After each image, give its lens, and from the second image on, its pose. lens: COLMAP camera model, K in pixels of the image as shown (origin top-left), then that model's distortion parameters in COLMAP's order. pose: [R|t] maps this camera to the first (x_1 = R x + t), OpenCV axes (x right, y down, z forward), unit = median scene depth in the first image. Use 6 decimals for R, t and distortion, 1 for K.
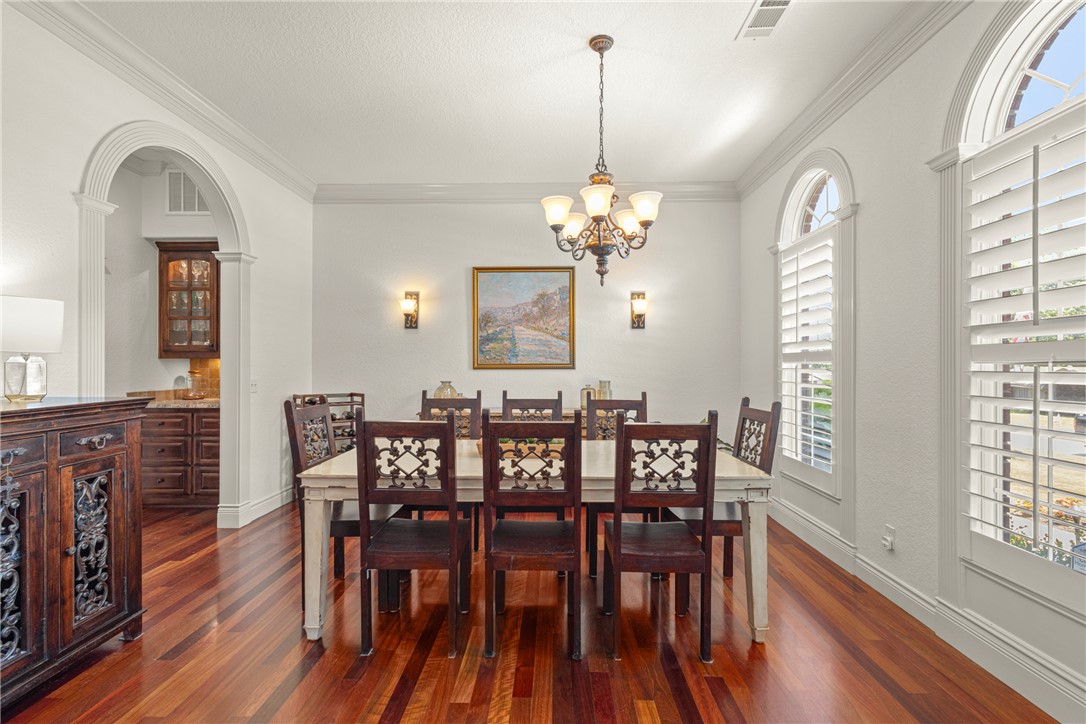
lens RADIAL K [[504.3, 0, 537.7], [0, 504.3, 360.9], [0, 0, 1]] dist [0.001486, -0.000522]
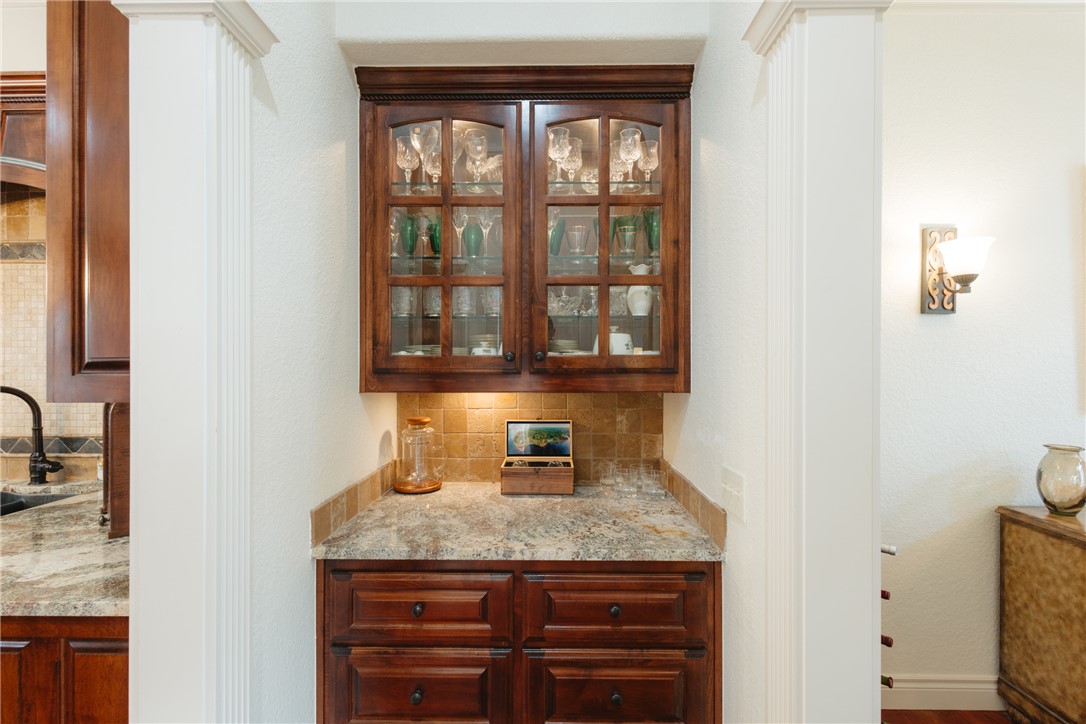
lens RADIAL K [[502.8, 0, 543.9], [0, 502.8, 359.7], [0, 0, 1]] dist [0.012124, -0.006612]
pose [[0.999875, -0.001307, 0.015761, -0.624669], [0.001098, 0.999911, 0.013274, -0.034084], [-0.015777, -0.013255, 0.999788, 0.633775]]
